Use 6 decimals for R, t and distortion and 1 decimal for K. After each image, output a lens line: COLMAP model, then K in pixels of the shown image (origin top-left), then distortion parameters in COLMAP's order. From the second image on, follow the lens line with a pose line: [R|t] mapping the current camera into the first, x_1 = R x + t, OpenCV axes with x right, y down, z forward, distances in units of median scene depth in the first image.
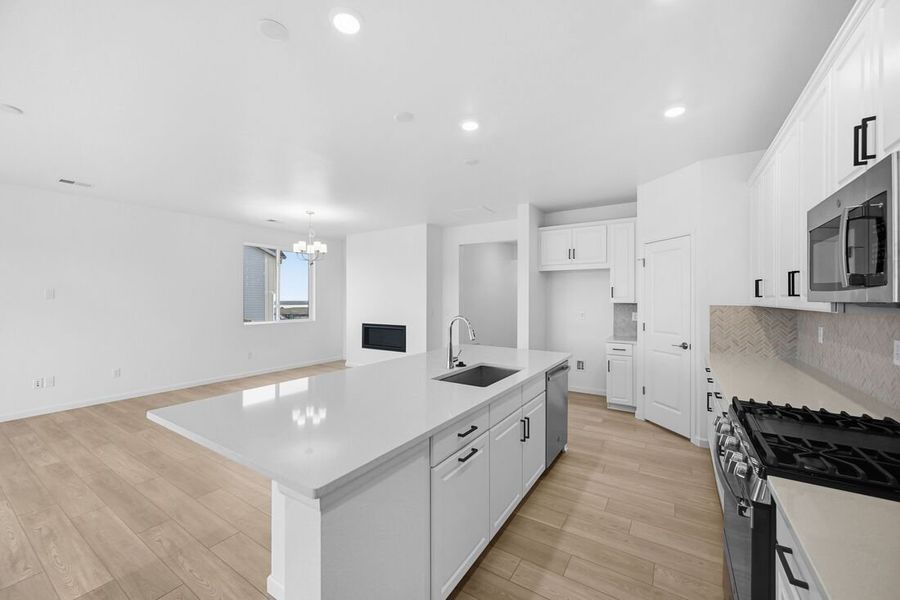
lens RADIAL K [[356.3, 0, 450.0], [0, 356.3, 300.0], [0, 0, 1]] dist [0.023348, -0.000070]
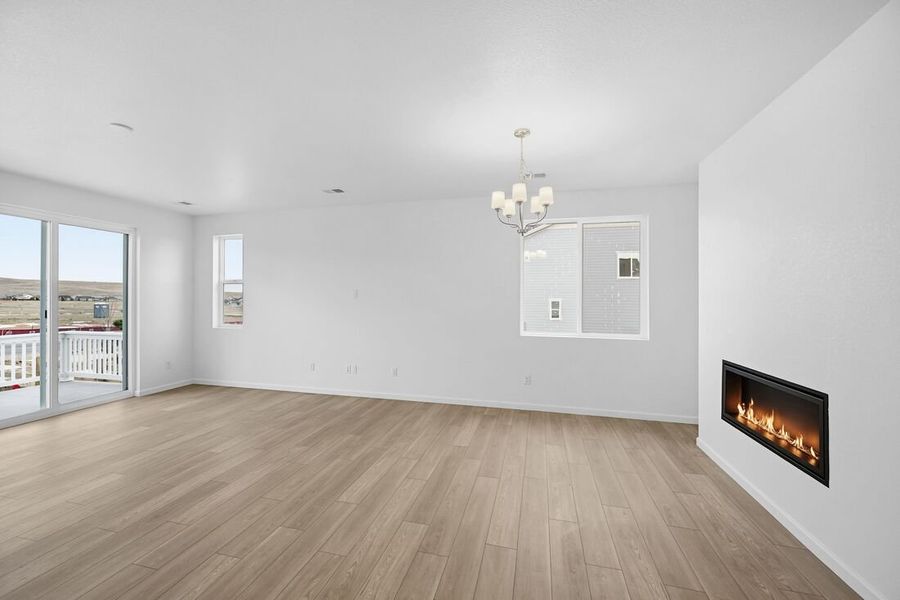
lens RADIAL K [[360.9, 0, 446.3], [0, 360.9, 297.0], [0, 0, 1]] dist [-0.000026, -0.000255]
pose [[0.314175, 0.003394, -0.949359, 0.093935], [-0.008122, 0.999967, 0.000887, -0.010538], [0.949330, 0.007432, 0.314192, 0.960115]]
